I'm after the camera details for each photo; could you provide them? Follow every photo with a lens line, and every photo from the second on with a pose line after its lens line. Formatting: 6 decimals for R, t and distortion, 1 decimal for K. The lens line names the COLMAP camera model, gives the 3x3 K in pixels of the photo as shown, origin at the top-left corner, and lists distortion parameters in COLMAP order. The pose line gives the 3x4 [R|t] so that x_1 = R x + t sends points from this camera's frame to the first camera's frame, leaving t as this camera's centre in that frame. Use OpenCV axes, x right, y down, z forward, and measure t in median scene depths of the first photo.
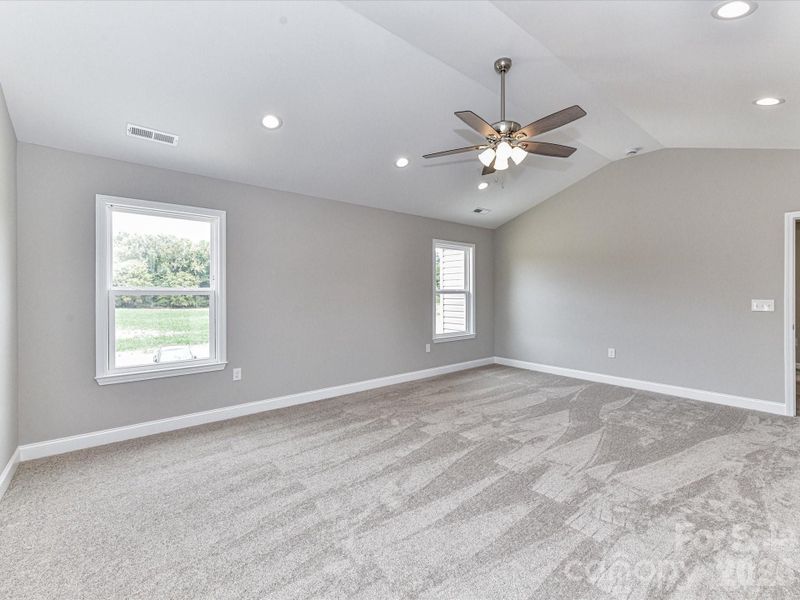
lens RADIAL K [[352.4, 0, 396.0], [0, 352.4, 300.0], [0, 0, 1]] dist [-0.001438, 0.007584]
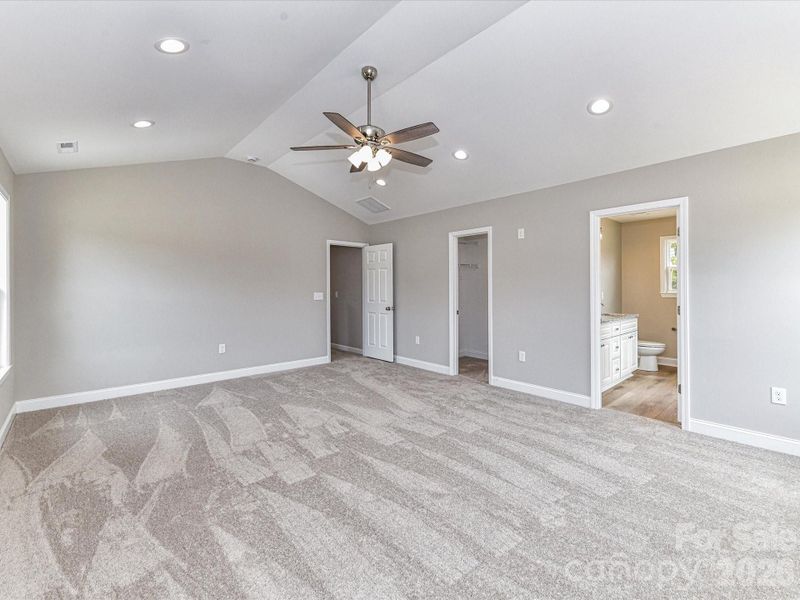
lens RADIAL K [[368.1, 0, 402.0], [0, 368.1, 288.0], [0, 0, 1]] dist [0.000496, 0.009163]
pose [[-0.054096, 0.000529, 0.998536, -0.697055], [0.025732, 0.999668, 0.000864, -0.014190], [-0.998204, 0.025741, -0.054091, 0.842726]]
